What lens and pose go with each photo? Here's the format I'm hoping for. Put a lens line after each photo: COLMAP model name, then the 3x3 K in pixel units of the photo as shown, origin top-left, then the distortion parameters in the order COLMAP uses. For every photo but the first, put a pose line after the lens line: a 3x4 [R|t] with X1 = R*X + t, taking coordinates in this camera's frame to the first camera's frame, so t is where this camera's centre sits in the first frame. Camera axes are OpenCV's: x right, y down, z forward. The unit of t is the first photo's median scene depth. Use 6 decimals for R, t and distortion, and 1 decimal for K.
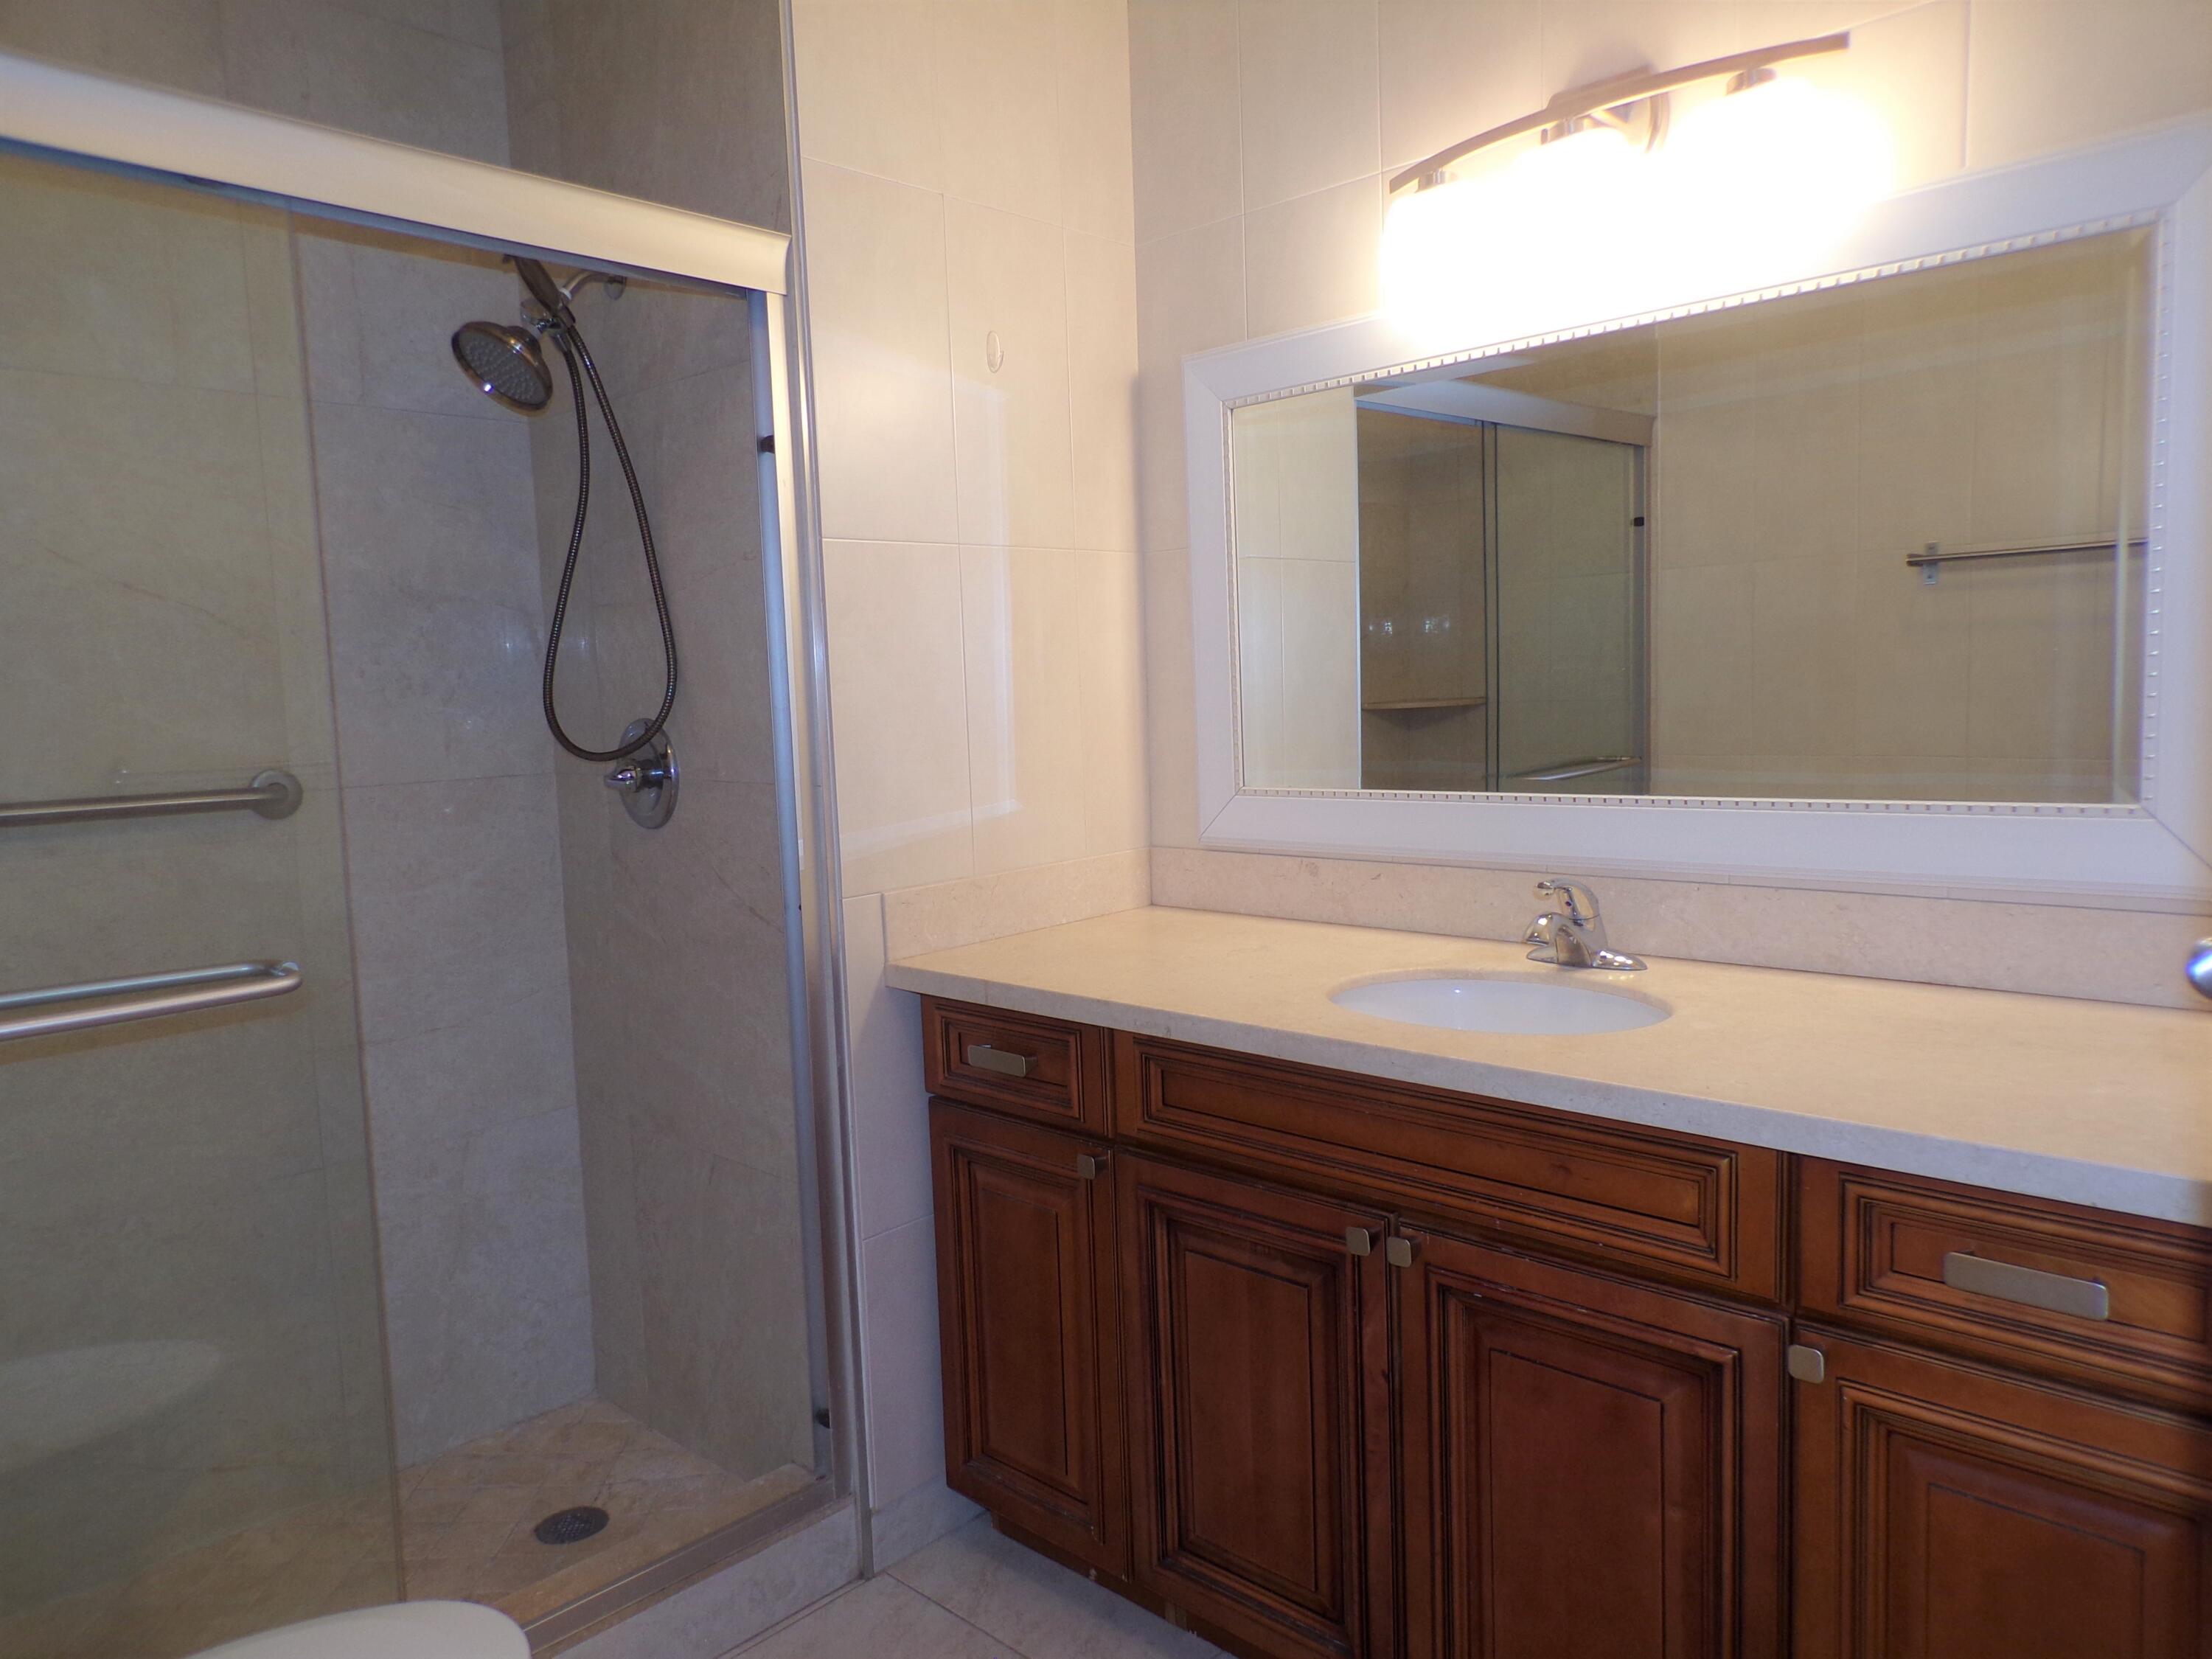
lens RADIAL K [[1495.3, 0, 1119.0], [0, 1495.3, 844.1], [0, 0, 1]] dist [-0.005483, 0.016208]
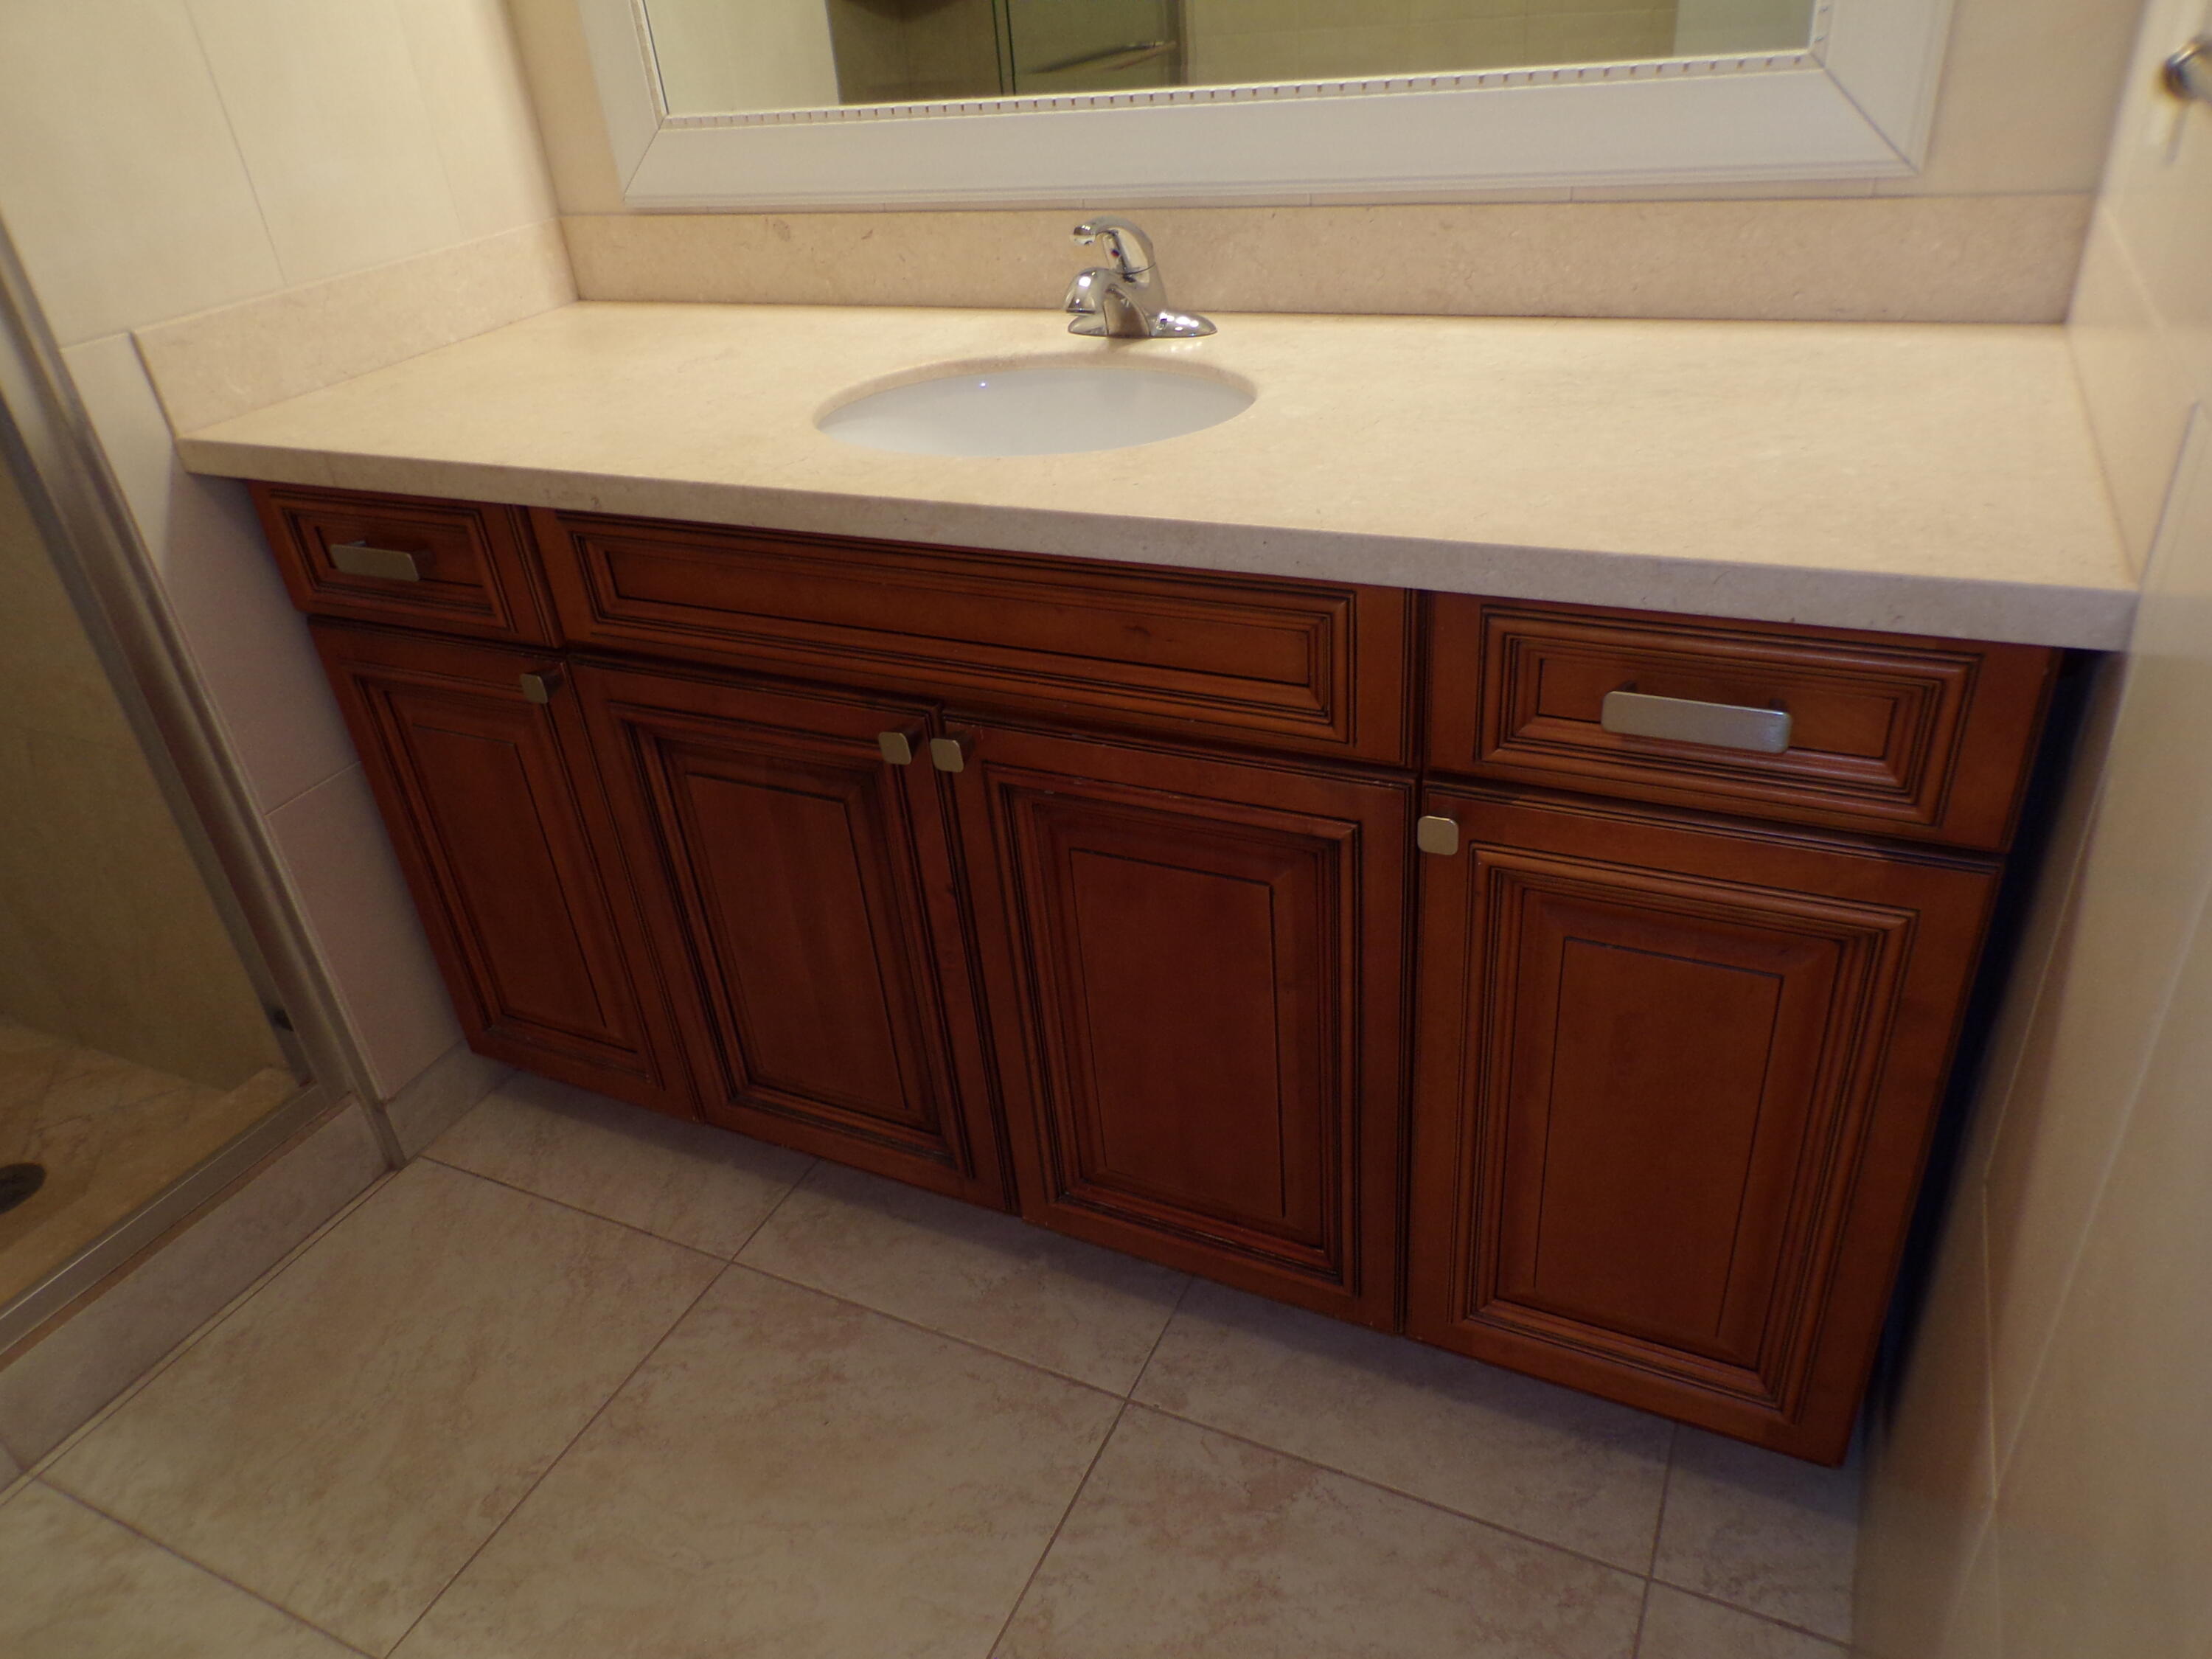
lens RADIAL K [[1495.3, 0, 1107.3], [0, 1495.3, 844.2], [0, 0, 1]] dist [-0.005483, 0.016208]
pose [[0.953148, -0.191619, 0.234074, 0.059247], [0.079566, 0.905348, 0.417149, -0.004556], [-0.291852, -0.378981, 0.878178, 0.212070]]
